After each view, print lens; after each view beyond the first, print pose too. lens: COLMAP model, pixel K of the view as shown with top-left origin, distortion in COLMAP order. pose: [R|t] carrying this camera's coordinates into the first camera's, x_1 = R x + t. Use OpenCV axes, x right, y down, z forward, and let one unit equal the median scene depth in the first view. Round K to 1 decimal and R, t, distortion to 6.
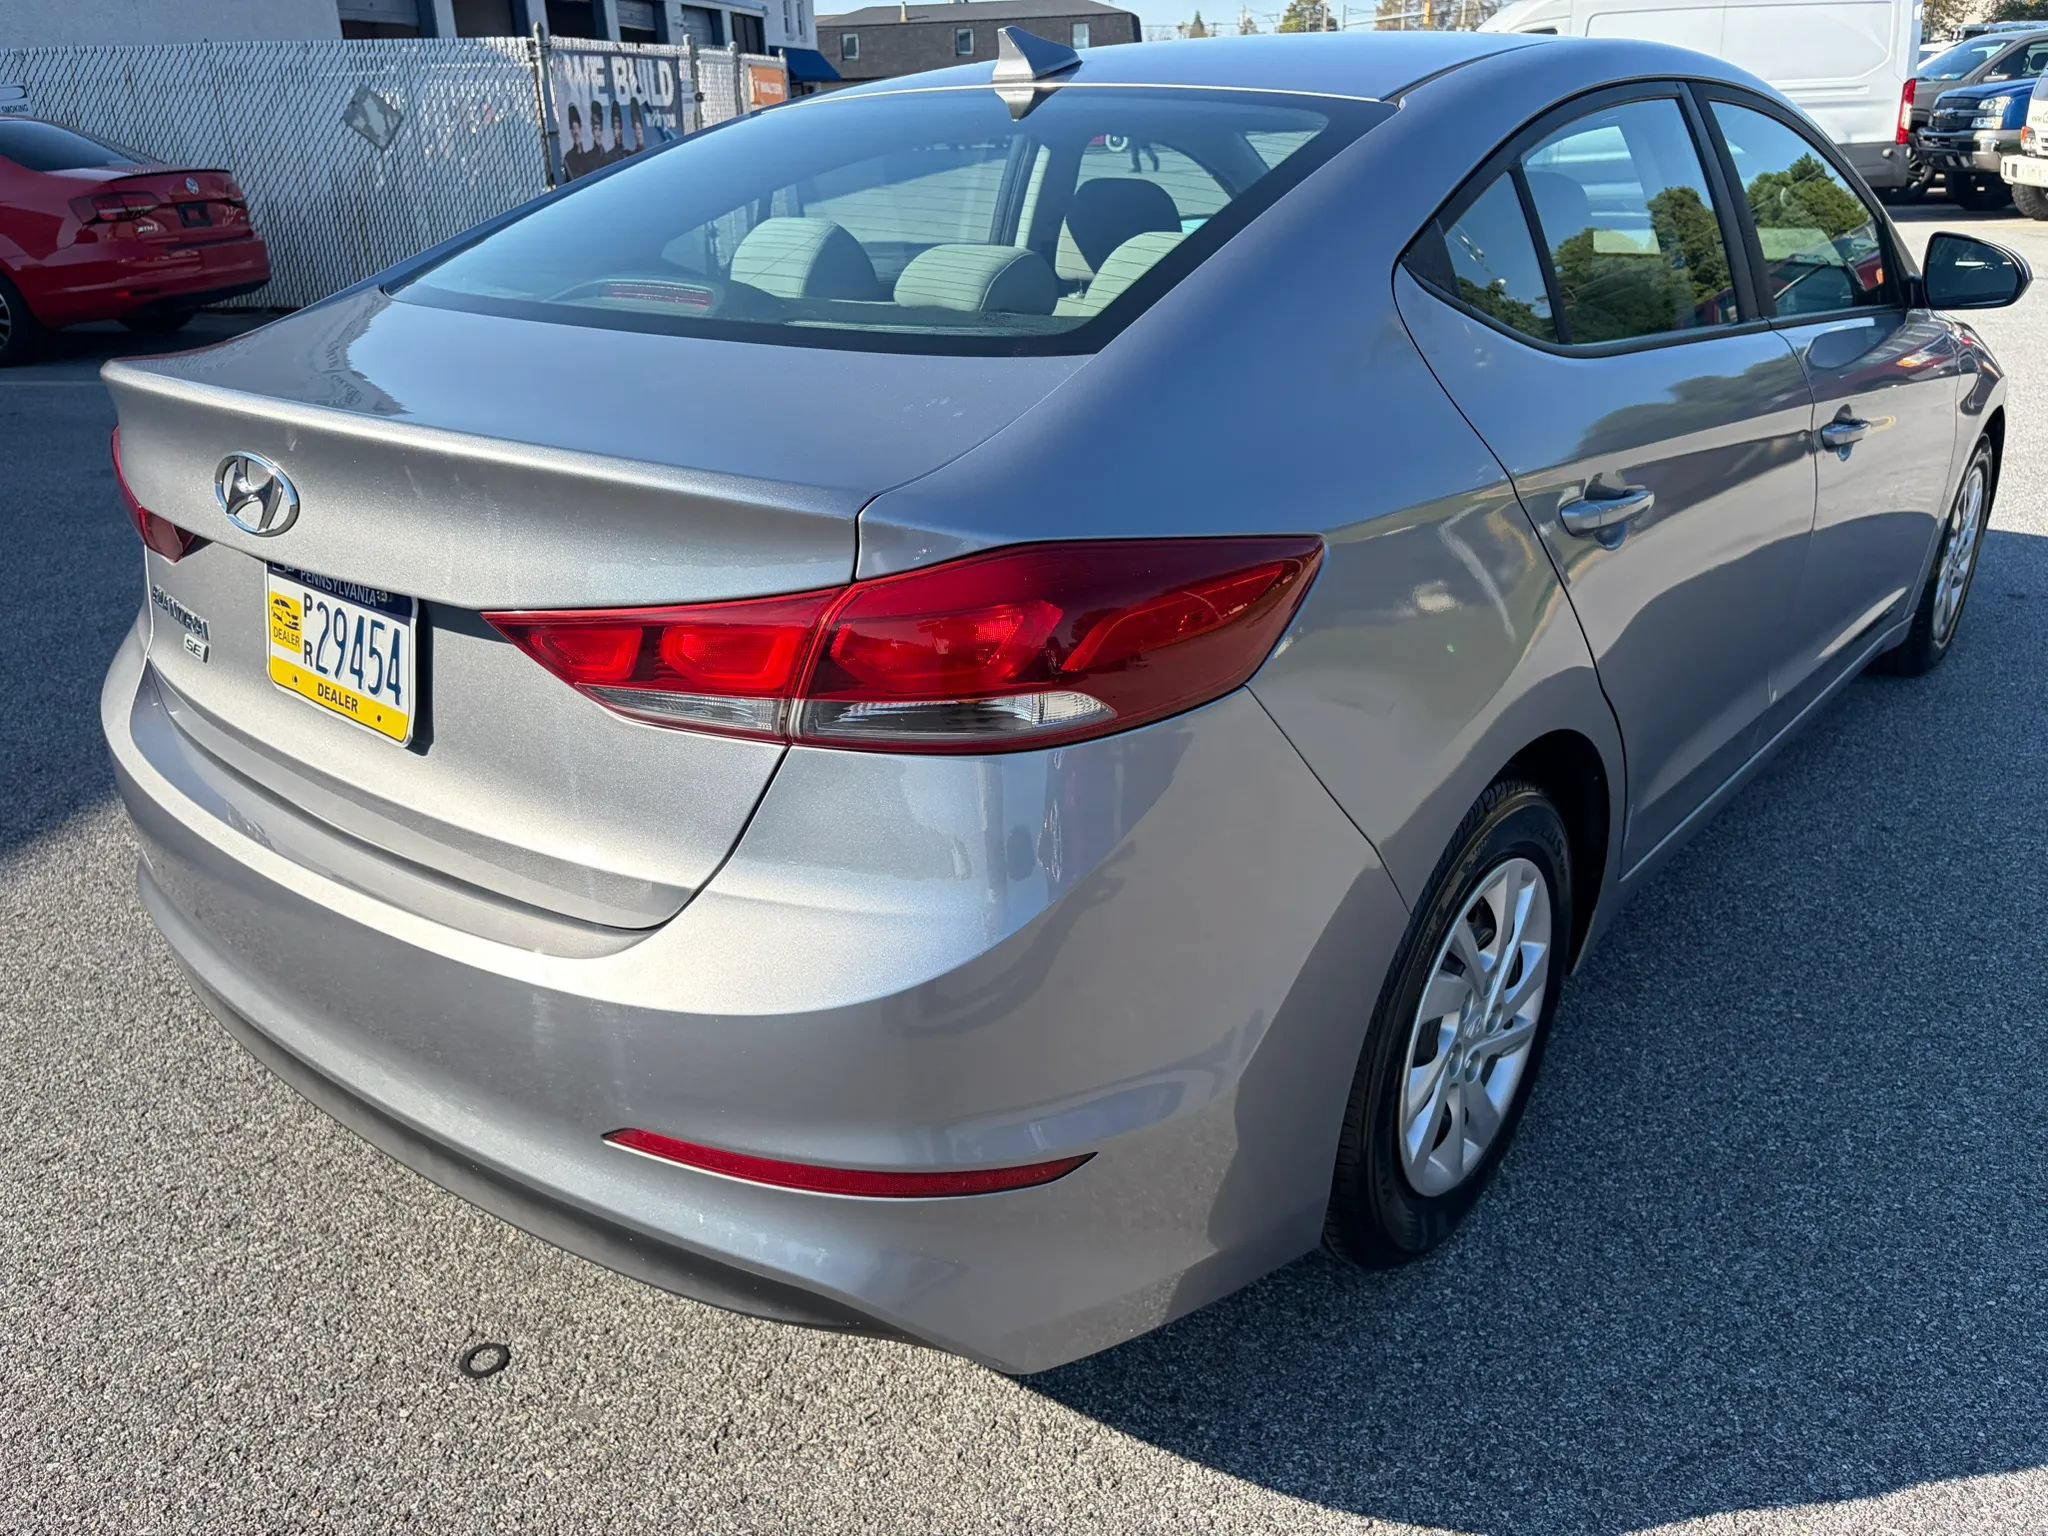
lens RADIAL K [[1548.7, 0, 1018.0], [0, 1548.7, 760.1], [0, 0, 1]] dist [0.045490, -0.045256]
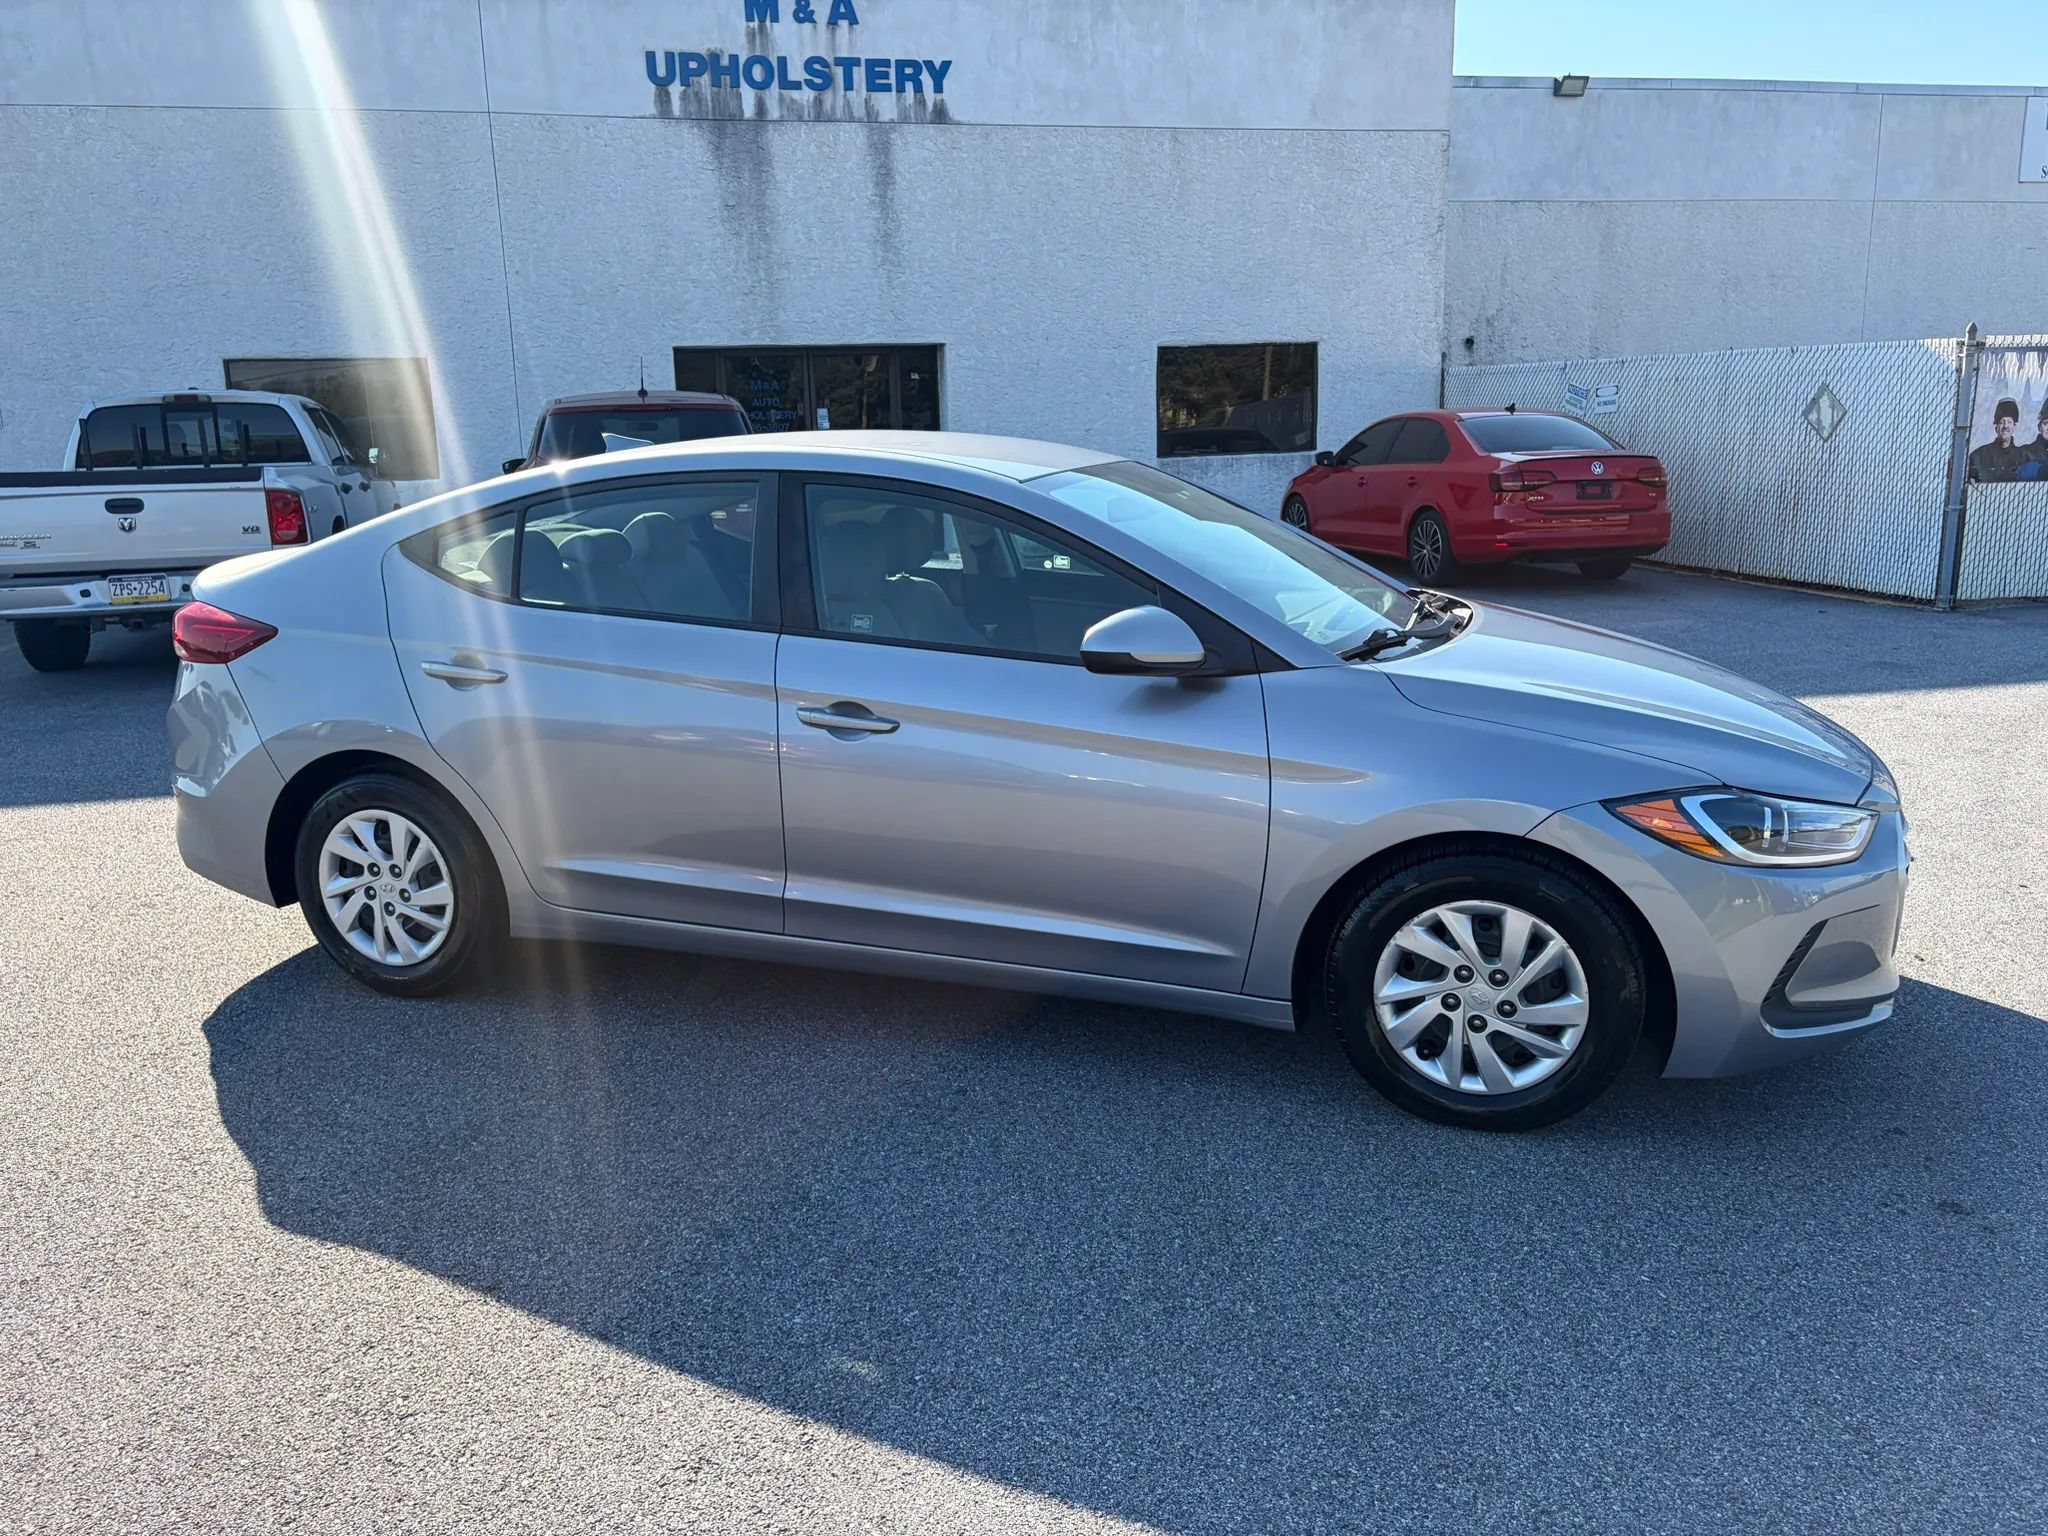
lens RADIAL K [[1548.7, 0, 1010.2], [0, 1548.7, 771.5], [0, 0, 1]] dist [0.045490, -0.045256]
pose [[0.358134, 0.220194, -0.907334, 2.572285], [-0.347312, 0.933474, 0.089449, -0.480992], [0.866668, 0.283093, 0.410785, 0.830553]]
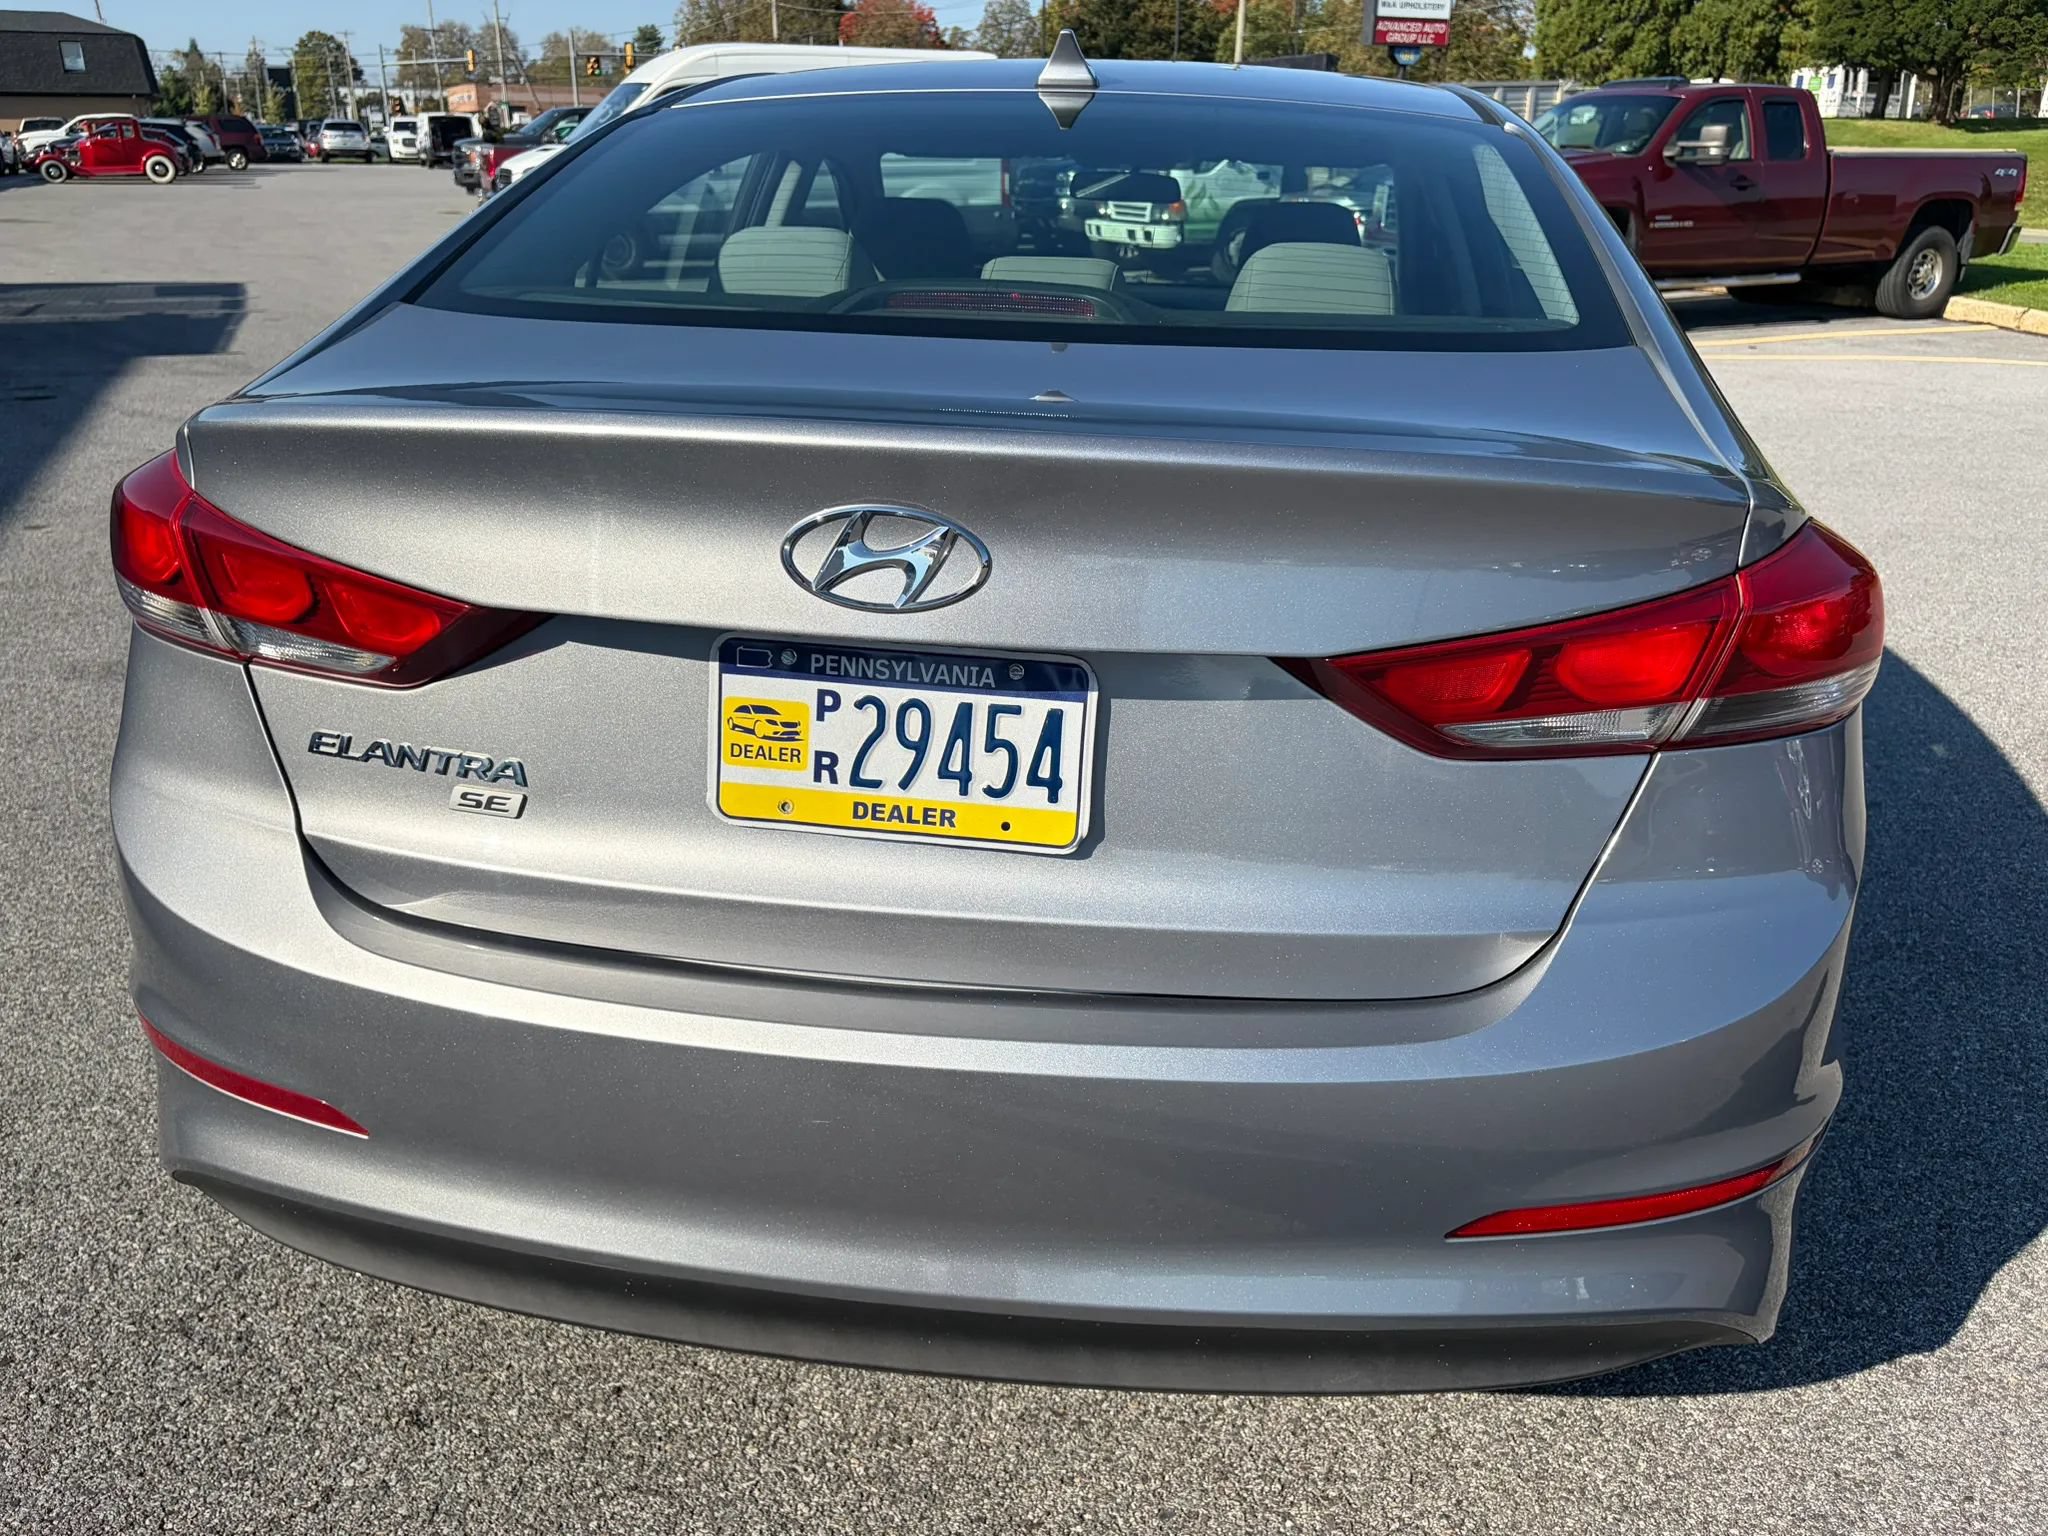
lens RADIAL K [[1548.7, 0, 1031.1], [0, 1548.7, 773.3], [0, 0, 1]] dist [0.045490, -0.045256]
pose [[0.846898, -0.157002, 0.508050, -0.661795], [0.167887, 0.985497, 0.024686, -0.058958], [-0.504557, 0.064388, 0.860974, 0.256575]]
